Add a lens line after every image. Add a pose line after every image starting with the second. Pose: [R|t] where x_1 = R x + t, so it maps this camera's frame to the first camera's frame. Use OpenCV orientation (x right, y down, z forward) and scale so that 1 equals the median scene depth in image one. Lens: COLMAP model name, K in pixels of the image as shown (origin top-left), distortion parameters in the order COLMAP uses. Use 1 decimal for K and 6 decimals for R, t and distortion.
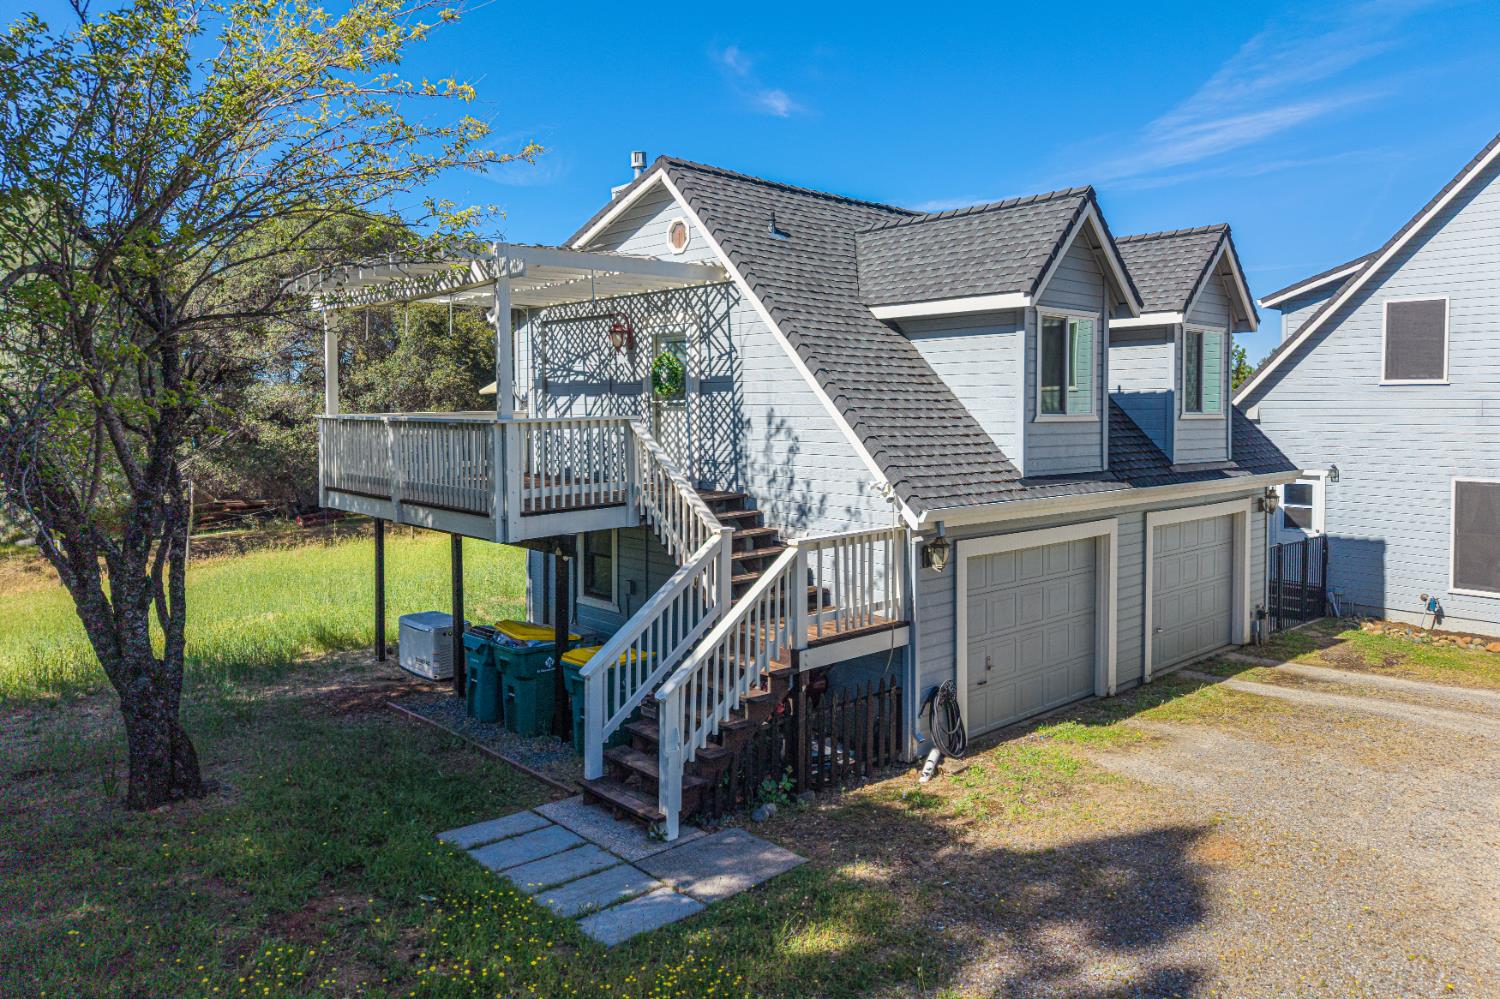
lens RADIAL K [[1060.5, 0, 738.0], [0, 1060.5, 441.1], [0, 0, 1]] dist [0.069719, -0.052768]
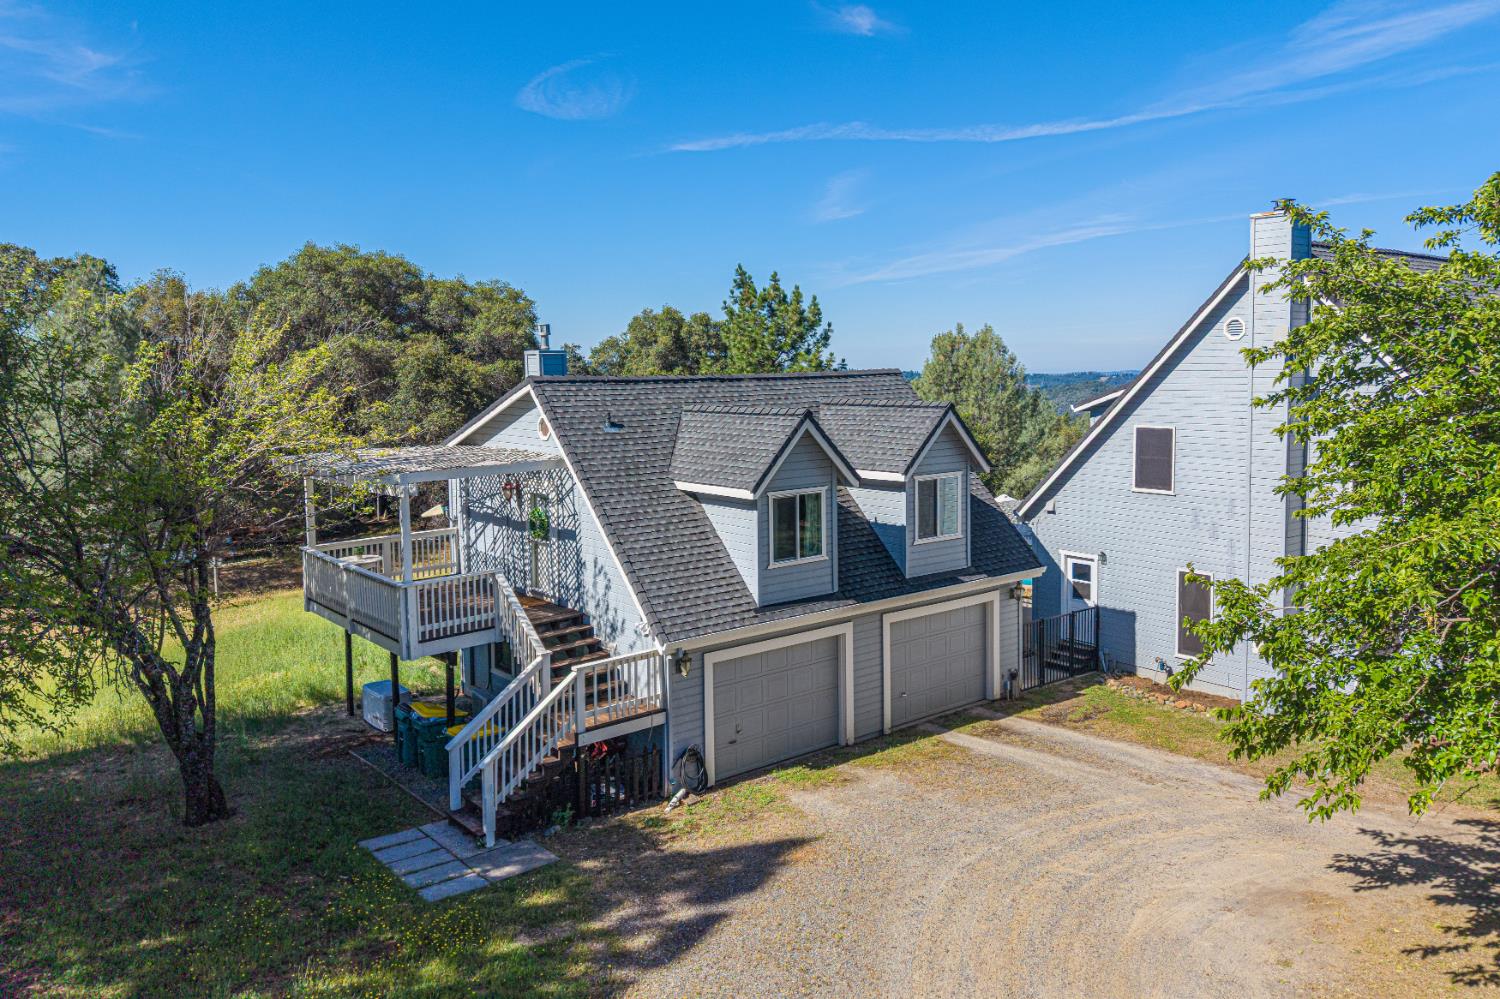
lens RADIAL K [[1158.6, 0, 728.3], [0, 1158.6, 454.4], [0, 0, 1]] dist [0.091675, -0.079885]
pose [[0.998112, -0.007727, -0.060925, 0.327157], [0.010391, 0.998998, 0.043522, -0.252582], [0.060528, -0.044073, 0.997193, -0.625470]]
